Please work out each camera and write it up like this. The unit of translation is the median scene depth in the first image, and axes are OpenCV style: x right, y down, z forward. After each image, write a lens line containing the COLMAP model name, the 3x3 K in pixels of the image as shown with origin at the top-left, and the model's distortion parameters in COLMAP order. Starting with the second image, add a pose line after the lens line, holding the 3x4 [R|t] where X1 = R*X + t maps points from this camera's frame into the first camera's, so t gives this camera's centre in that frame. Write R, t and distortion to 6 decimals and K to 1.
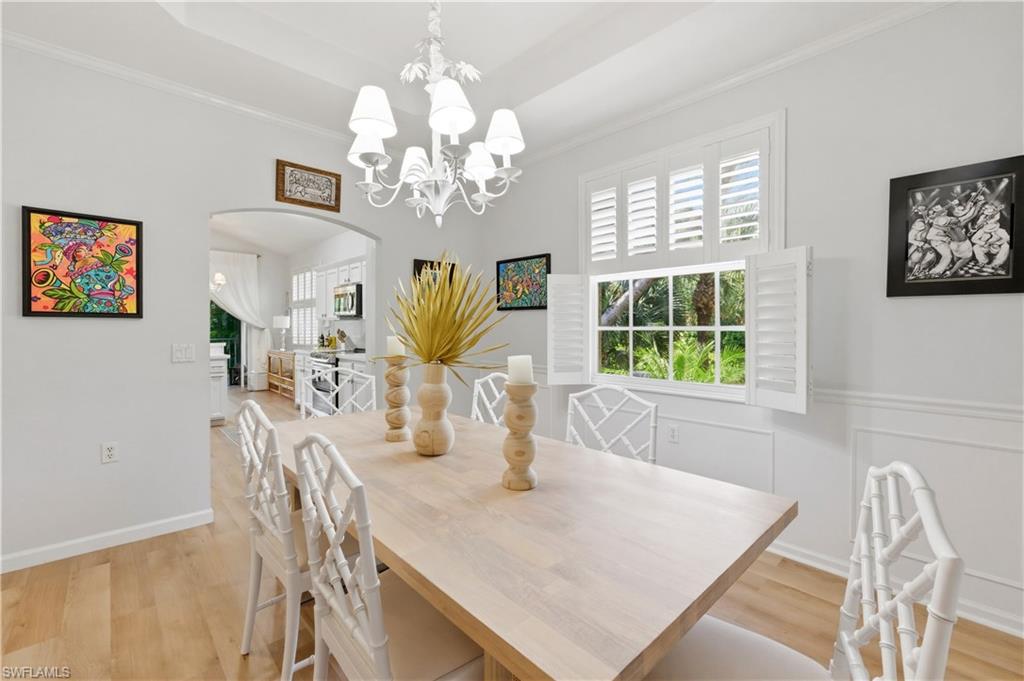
lens RADIAL K [[435.0, 0, 510.5], [0, 435.0, 334.2], [0, 0, 1]] dist [-0.001432, -0.000041]
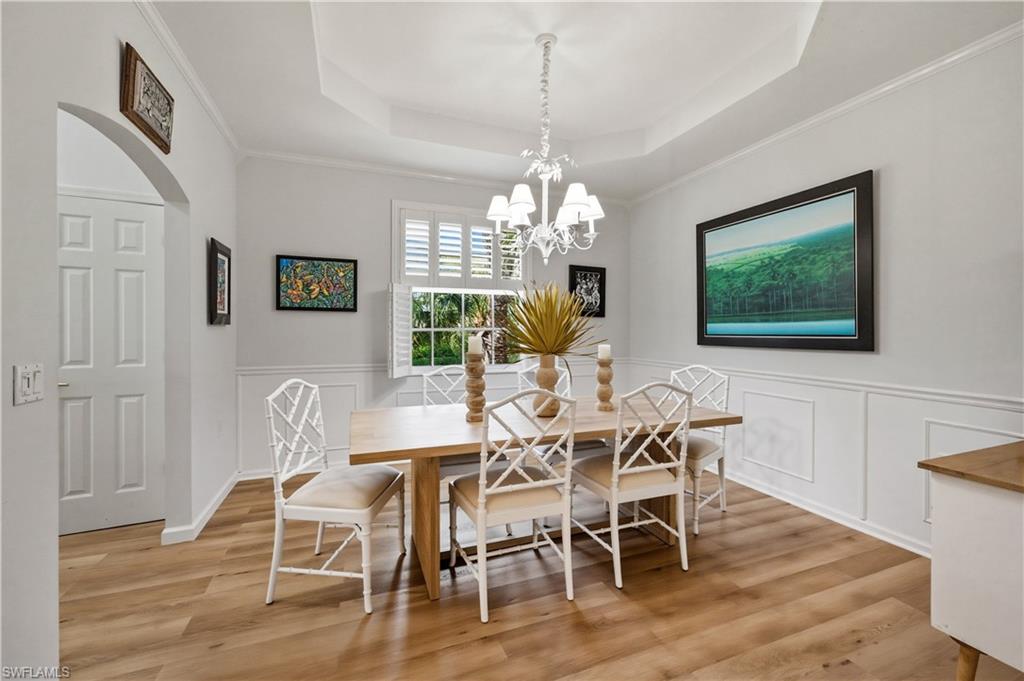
lens RADIAL K [[418.8, 0, 516.3], [0, 418.8, 333.8], [0, 0, 1]] dist [-0.000356, 0.000056]
pose [[0.368941, -0.012208, 0.929372, -1.339723], [0.009395, 0.999912, 0.009406, -0.018542], [-0.929405, 0.005261, 0.369024, 0.474551]]
